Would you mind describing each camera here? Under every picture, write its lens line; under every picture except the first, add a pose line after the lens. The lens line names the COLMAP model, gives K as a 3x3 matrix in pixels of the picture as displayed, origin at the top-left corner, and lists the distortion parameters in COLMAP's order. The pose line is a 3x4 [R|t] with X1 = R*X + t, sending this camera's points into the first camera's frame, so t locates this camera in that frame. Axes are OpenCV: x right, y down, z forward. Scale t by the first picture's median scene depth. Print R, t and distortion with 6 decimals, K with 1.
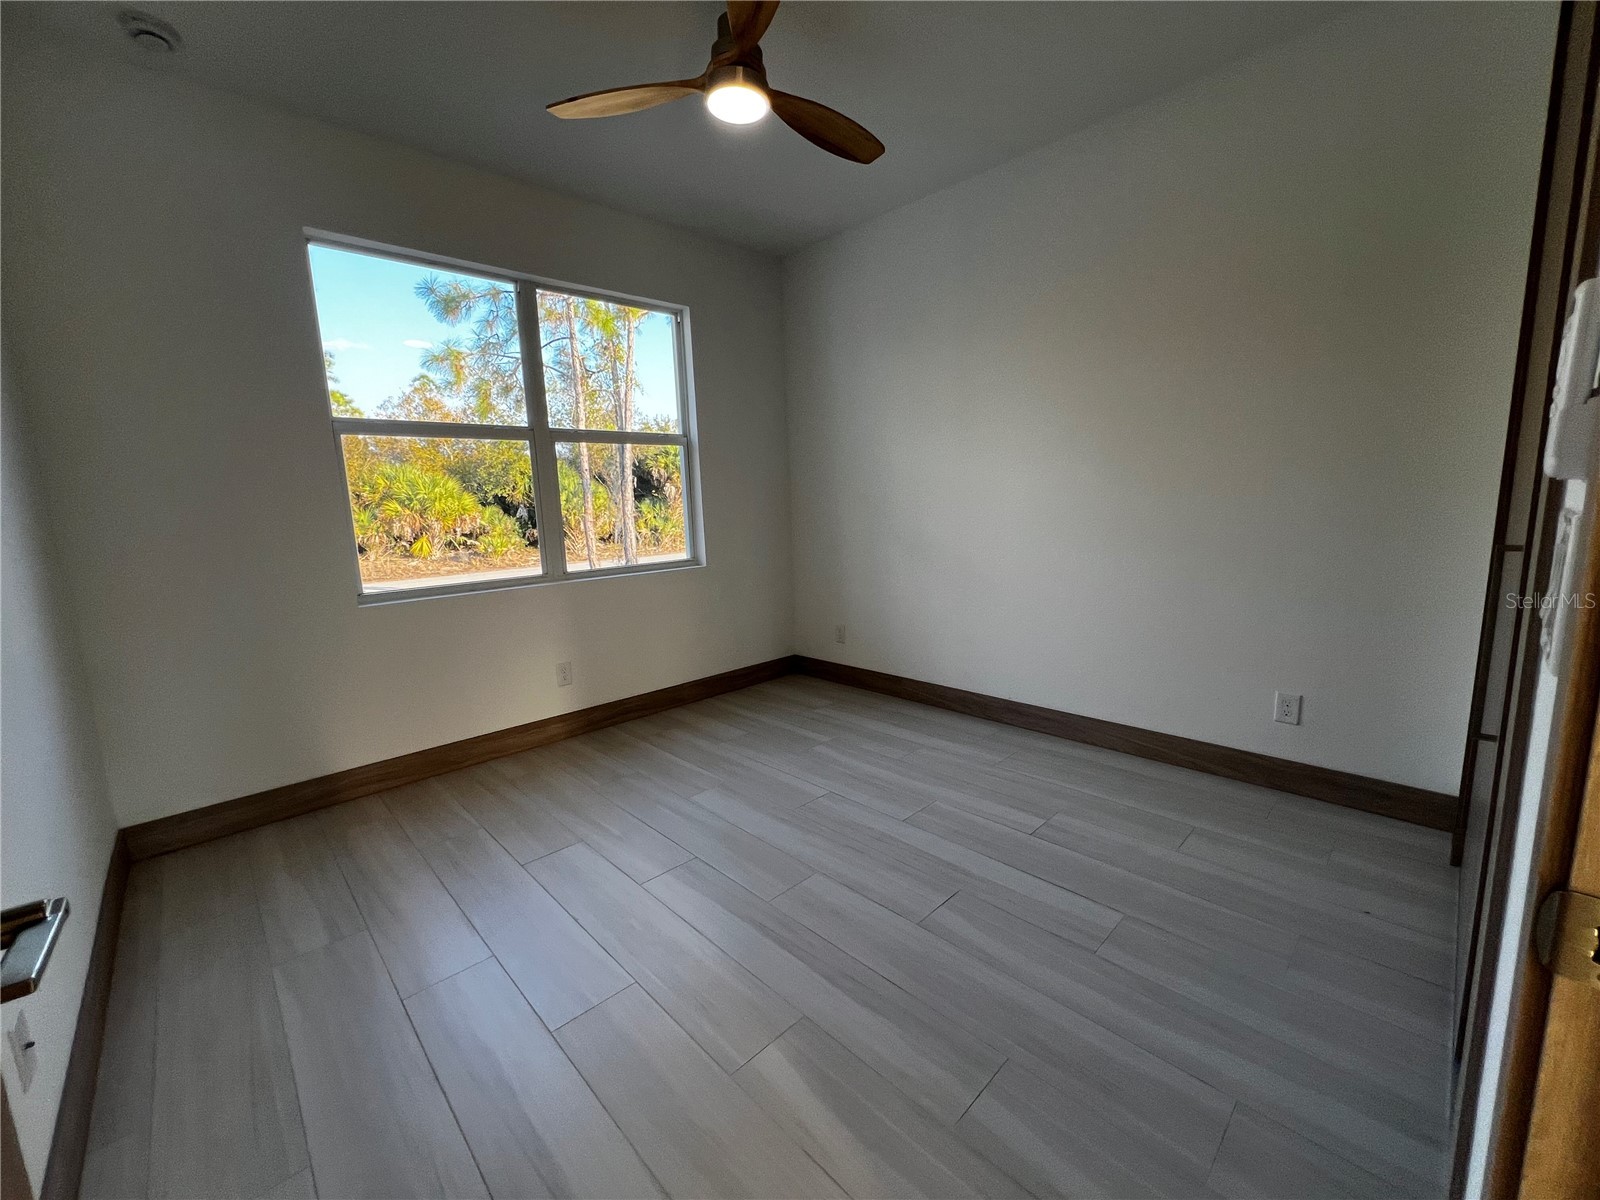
lens RADIAL K [[638.6, 0, 800.6], [0, 638.6, 597.9], [0, 0, 1]] dist [-0.001219, 0.000319]
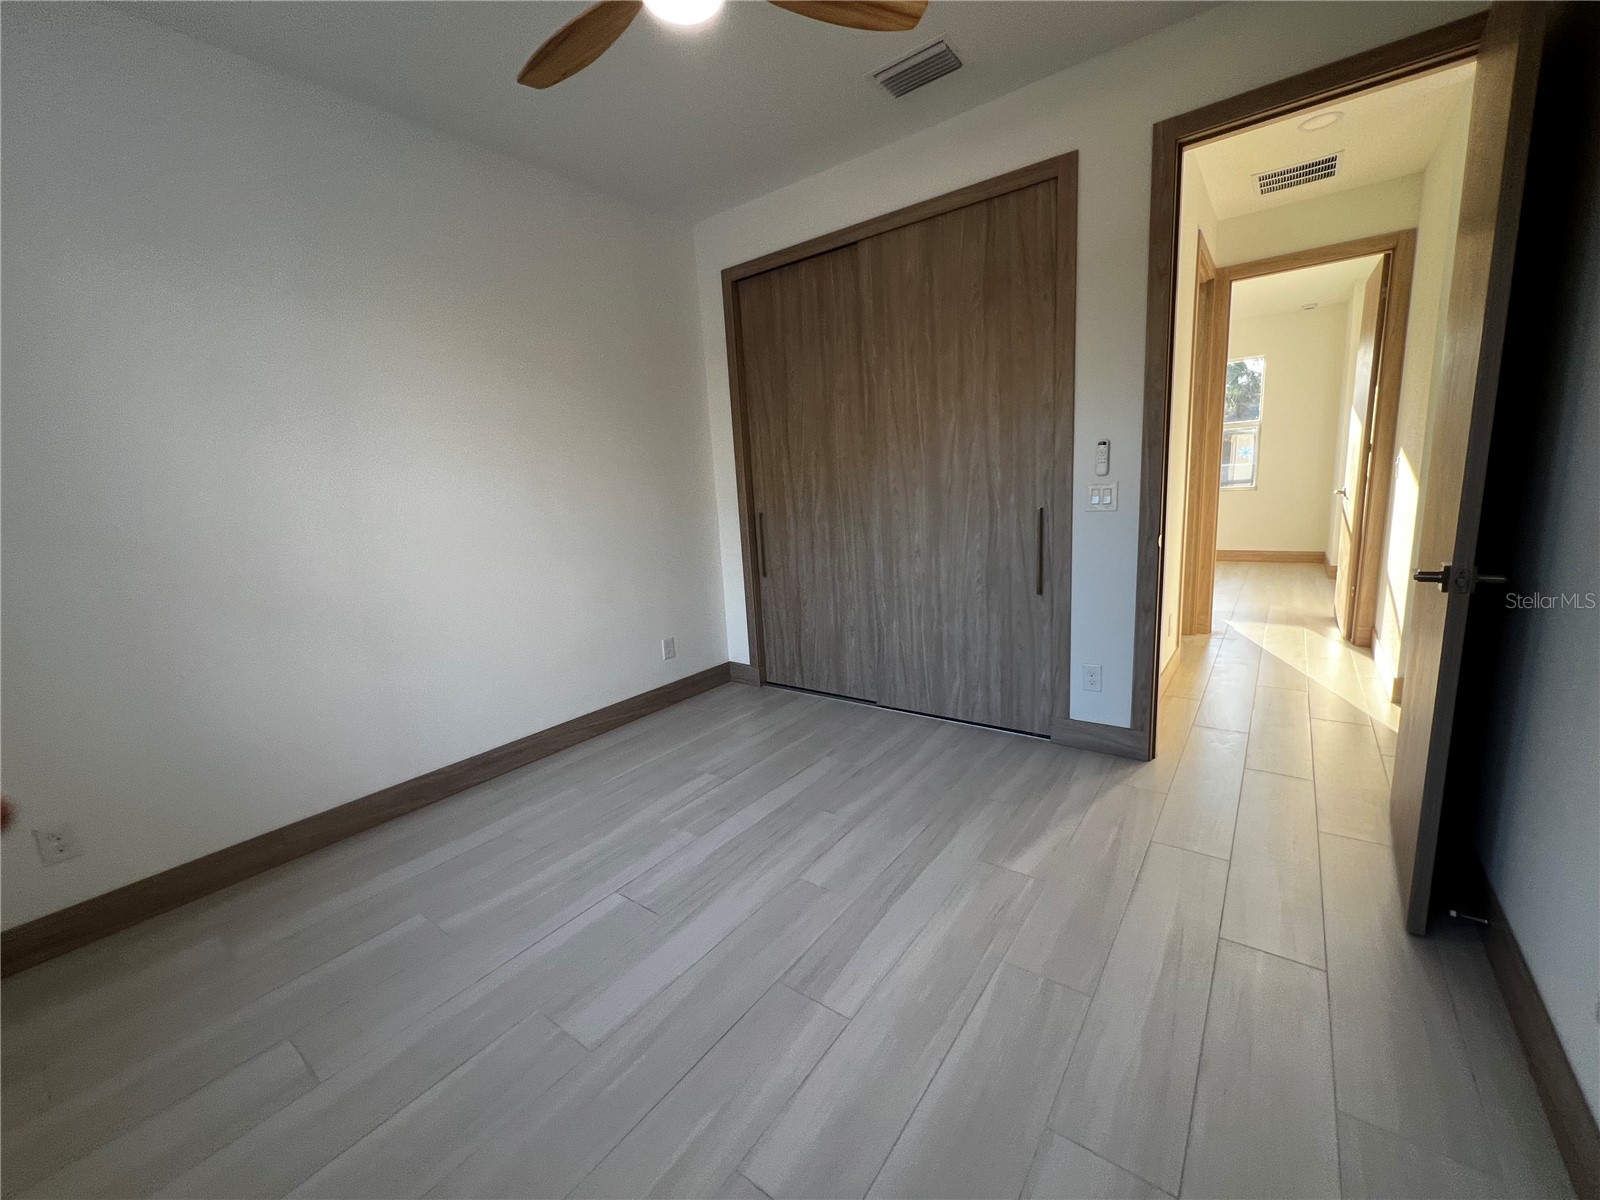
lens RADIAL K [[638.6, 0, 800.6], [0, 638.6, 597.9], [0, 0, 1]] dist [-0.001219, 0.000319]
pose [[-0.151533, -0.134260, 0.979292, -0.740106], [0.215568, 0.962396, 0.165300, -0.122421], [-0.964660, 0.236152, -0.116893, 0.852687]]
